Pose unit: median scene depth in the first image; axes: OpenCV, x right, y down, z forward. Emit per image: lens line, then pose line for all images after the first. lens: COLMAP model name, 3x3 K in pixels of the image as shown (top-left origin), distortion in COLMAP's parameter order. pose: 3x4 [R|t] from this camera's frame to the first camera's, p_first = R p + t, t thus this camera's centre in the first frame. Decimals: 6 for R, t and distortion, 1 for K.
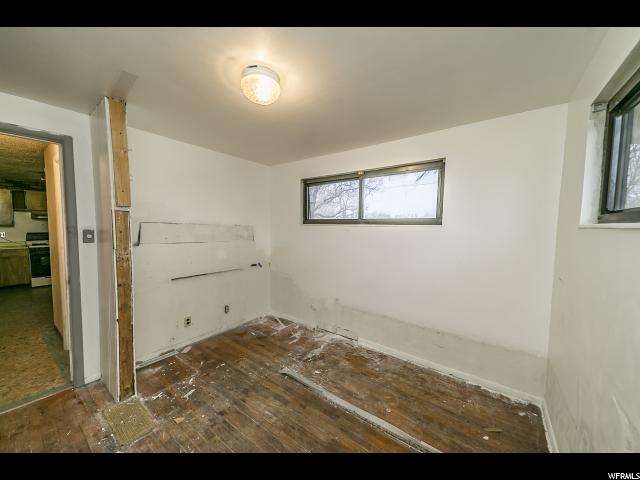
lens RADIAL K [[235.7, 0, 320.0], [0, 235.7, 240.0], [0, 0, 1]] dist [0.034082, -0.011091]
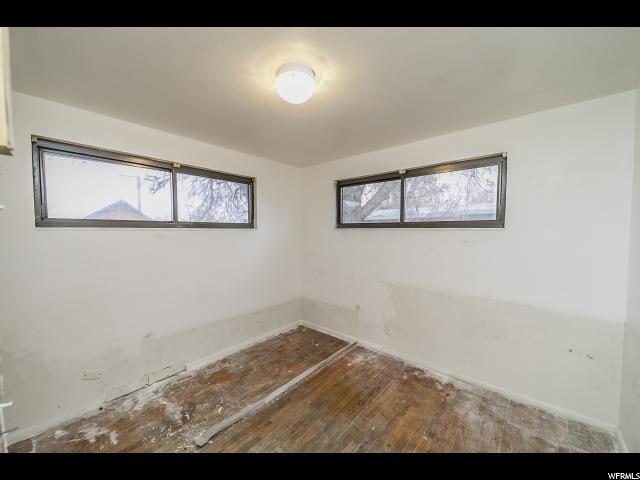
lens RADIAL K [[235.7, 0, 320.0], [0, 235.7, 240.0], [0, 0, 1]] dist [0.034082, -0.011091]
pose [[0.096428, -0.047311, 0.994215, -0.729216], [0.073346, 0.996492, 0.040306, -0.027892], [-0.992634, 0.069035, 0.099560, 0.512060]]
